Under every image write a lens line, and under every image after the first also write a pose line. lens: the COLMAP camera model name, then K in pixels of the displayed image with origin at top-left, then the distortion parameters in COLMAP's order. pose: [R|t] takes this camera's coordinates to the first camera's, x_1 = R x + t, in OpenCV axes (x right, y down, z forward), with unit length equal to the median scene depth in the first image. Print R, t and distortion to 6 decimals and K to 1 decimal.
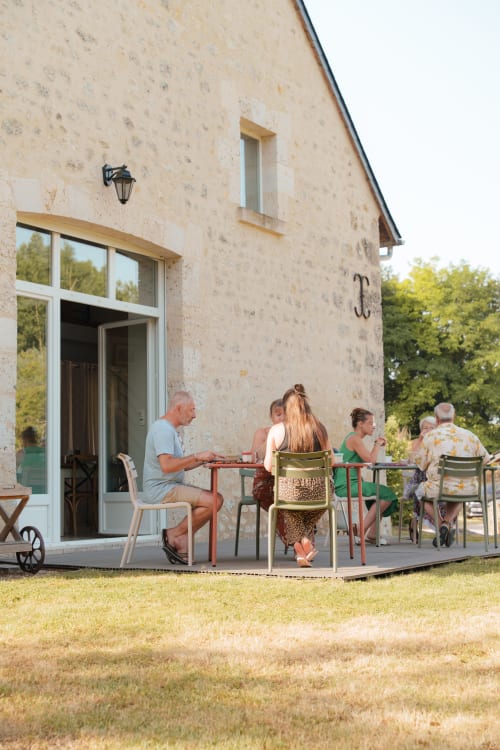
lens RADIAL K [[1420.4, 0, 250.0], [0, 1420.4, 375.0], [0, 0, 1]] dist [0.072443, 0.164507]
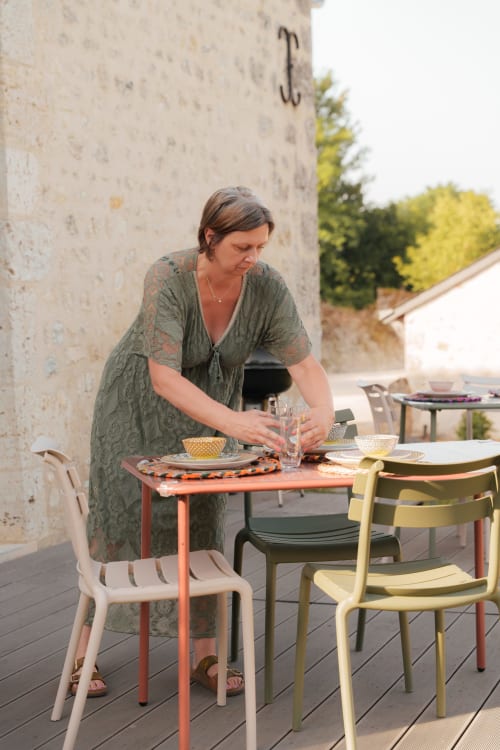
lens RADIAL K [[1420.4, 0, 250.0], [0, 1420.4, 375.0], [0, 0, 1]] dist [0.072443, 0.164507]
pose [[0.983834, -0.017597, 0.178218, -0.049063], [-0.005537, 0.991696, 0.128486, -0.005940], [-0.178999, -0.127395, 0.975566, 0.470806]]
